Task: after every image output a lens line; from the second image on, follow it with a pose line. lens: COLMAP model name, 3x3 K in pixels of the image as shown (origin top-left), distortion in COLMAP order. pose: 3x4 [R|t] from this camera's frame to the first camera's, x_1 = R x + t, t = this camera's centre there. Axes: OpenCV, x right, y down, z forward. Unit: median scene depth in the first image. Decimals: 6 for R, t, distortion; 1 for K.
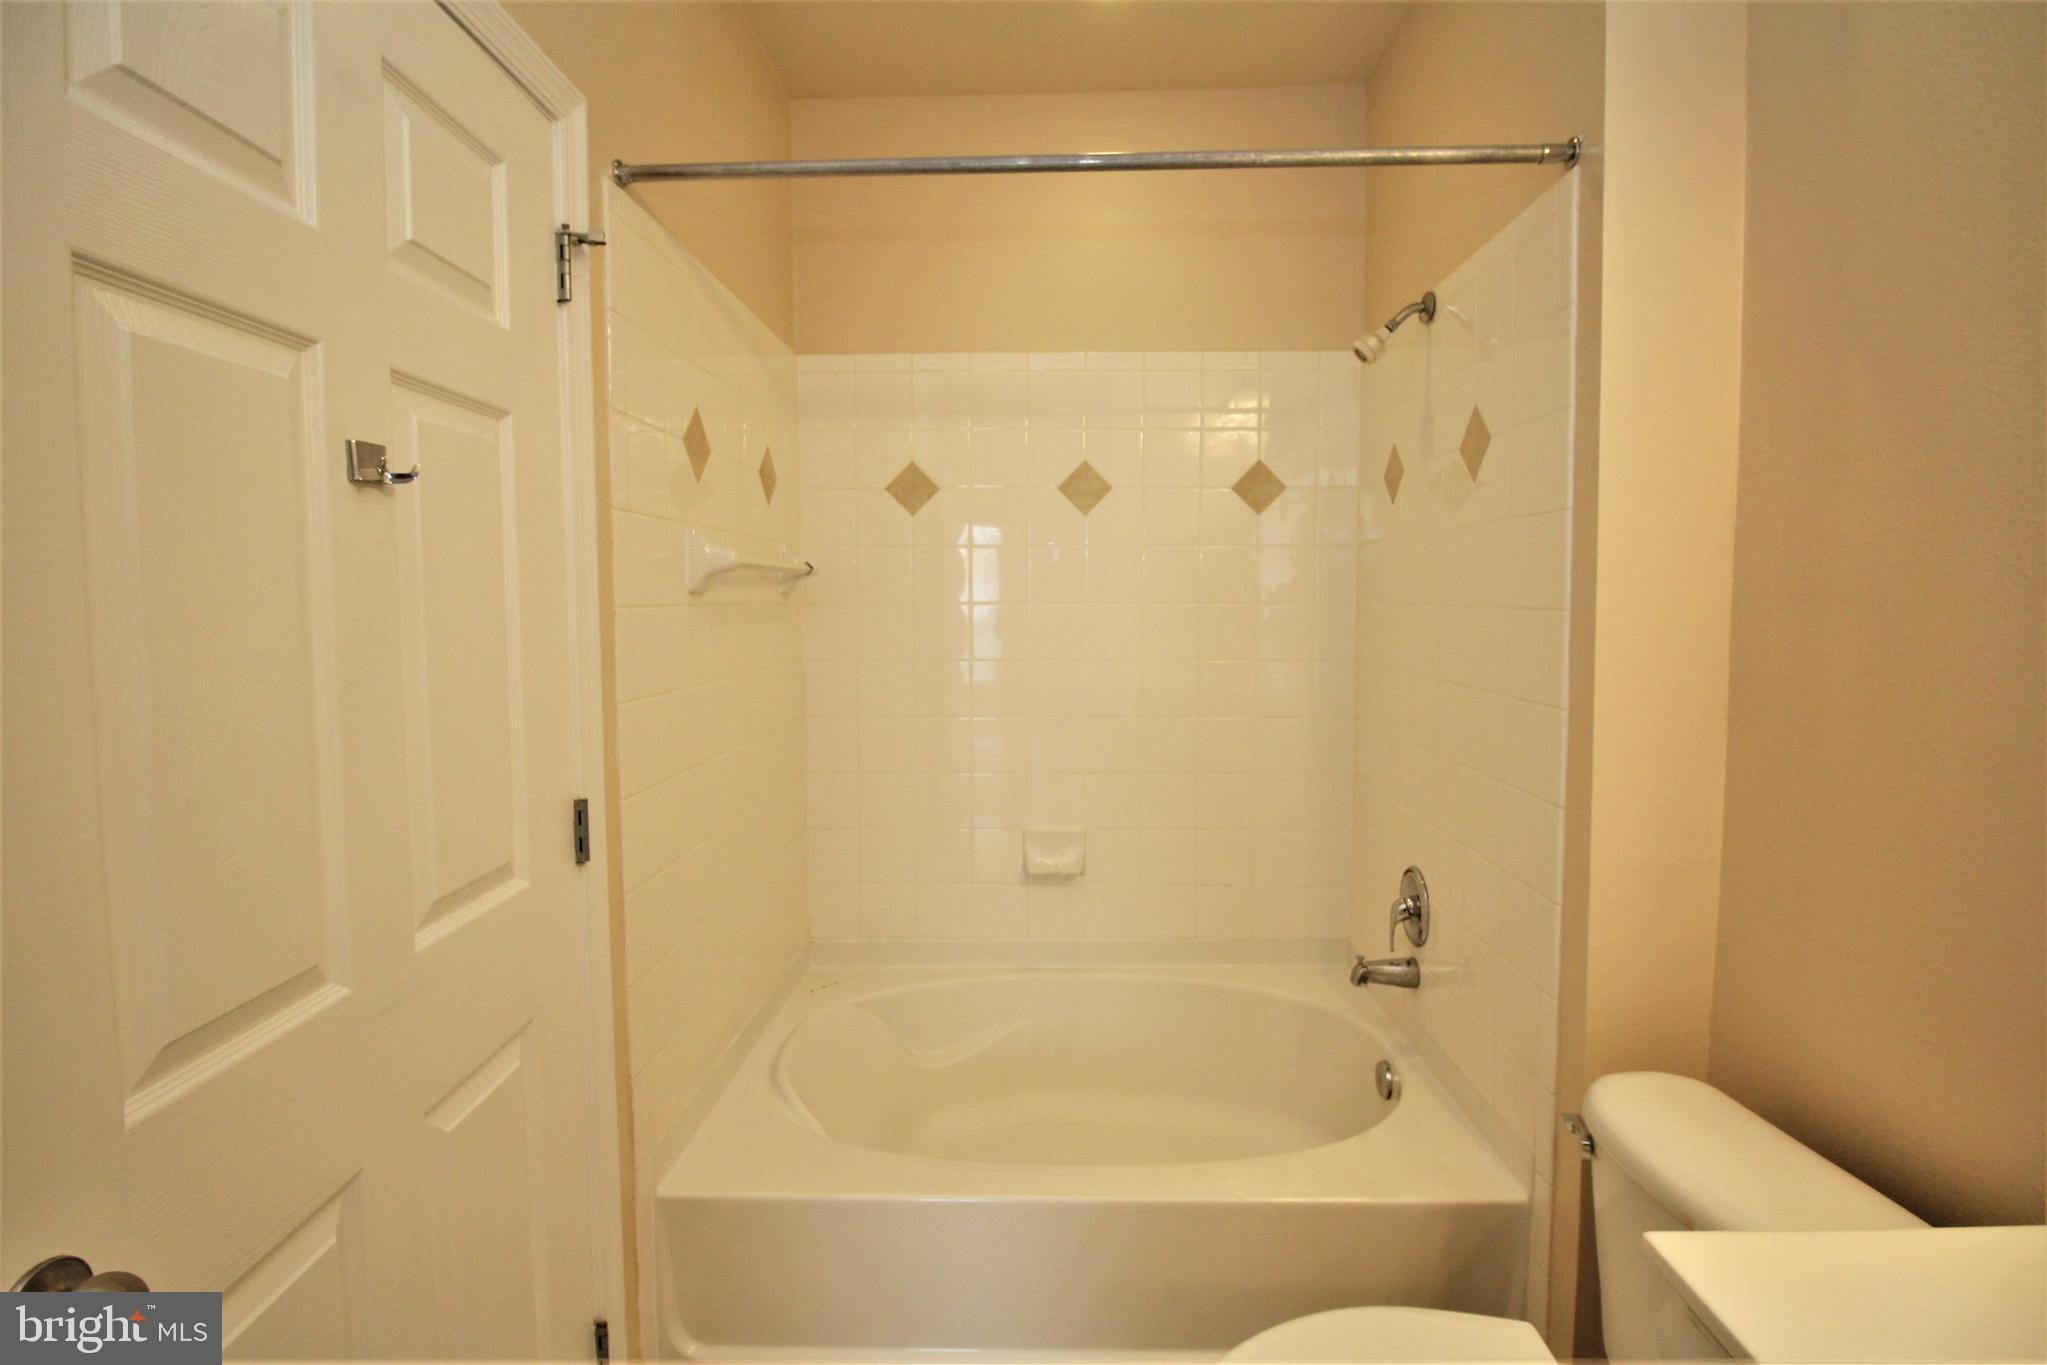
lens RADIAL K [[993.1, 0, 1020.0], [0, 993.1, 672.5], [0, 0, 1]] dist [-0.000146, -0.013466]
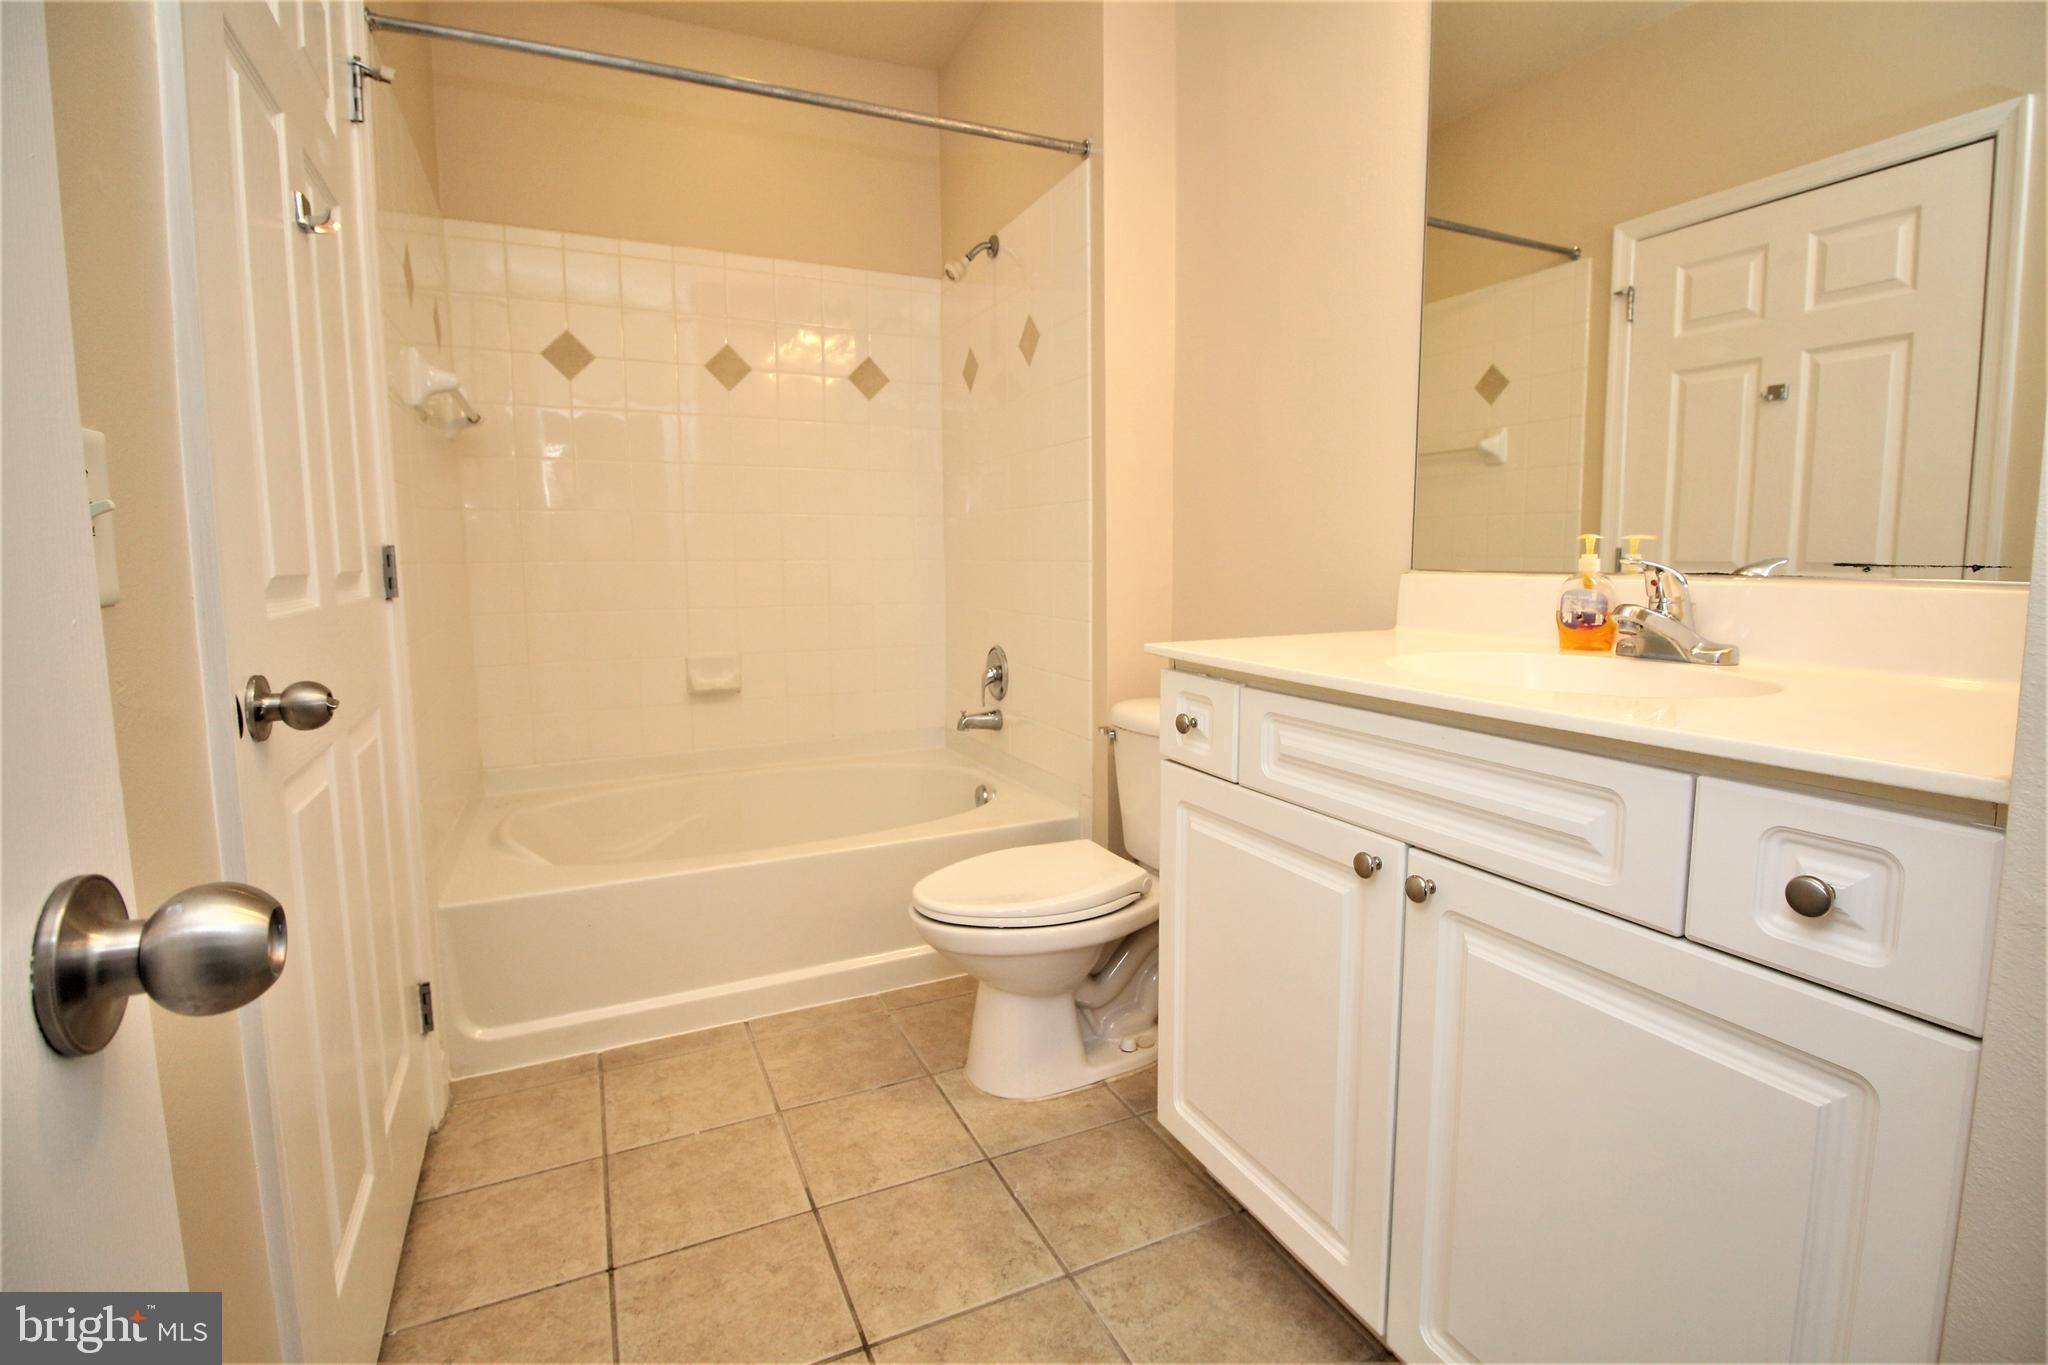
lens RADIAL K [[942.6, 0, 1032.5], [0, 942.6, 660.7], [0, 0, 1]] dist [-0.003519, -0.011513]
pose [[0.893301, -0.052827, 0.446343, -0.170889], [0.032418, 0.998055, 0.053244, 0.153430], [-0.448288, -0.033093, 0.893276, -0.248758]]
